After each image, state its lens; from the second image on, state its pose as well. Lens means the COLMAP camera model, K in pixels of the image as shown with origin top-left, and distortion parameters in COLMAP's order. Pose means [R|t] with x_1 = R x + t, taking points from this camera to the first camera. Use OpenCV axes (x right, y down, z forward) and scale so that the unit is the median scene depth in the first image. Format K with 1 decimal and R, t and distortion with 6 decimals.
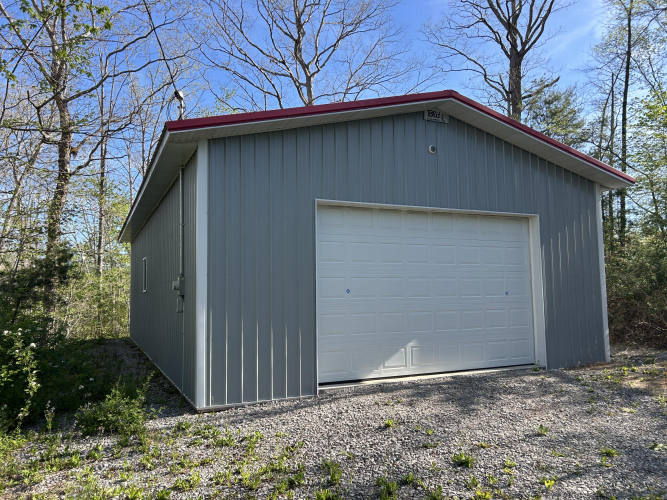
lens RADIAL K [[507.9, 0, 333.5], [0, 507.9, 250.0], [0, 0, 1]] dist [-0.003730, -0.007565]
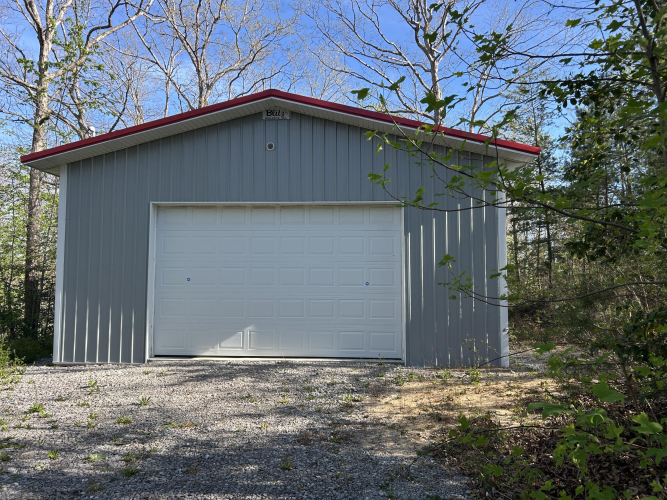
lens RADIAL K [[507.9, 0, 333.5], [0, 507.9, 250.0], [0, 0, 1]] dist [-0.003730, -0.007565]
pose [[0.878912, -0.012601, -0.476817, 0.879240], [0.023374, 0.999588, 0.016668, 0.002660], [0.476411, -0.025795, 0.878844, 0.136510]]
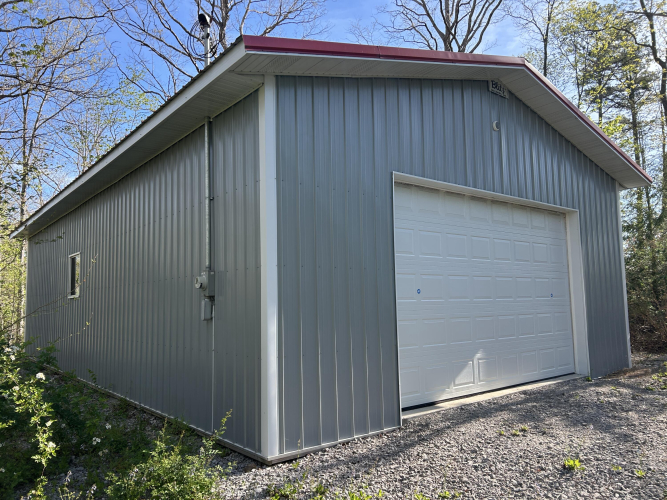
lens RADIAL K [[507.9, 0, 333.5], [0, 507.9, 250.0], [0, 0, 1]] dist [-0.003730, -0.007565]
pose [[0.972193, 0.019063, 0.233404, -0.289461], [-0.013596, 0.999595, -0.025008, 0.038492], [-0.233787, 0.021140, 0.972058, 0.255421]]
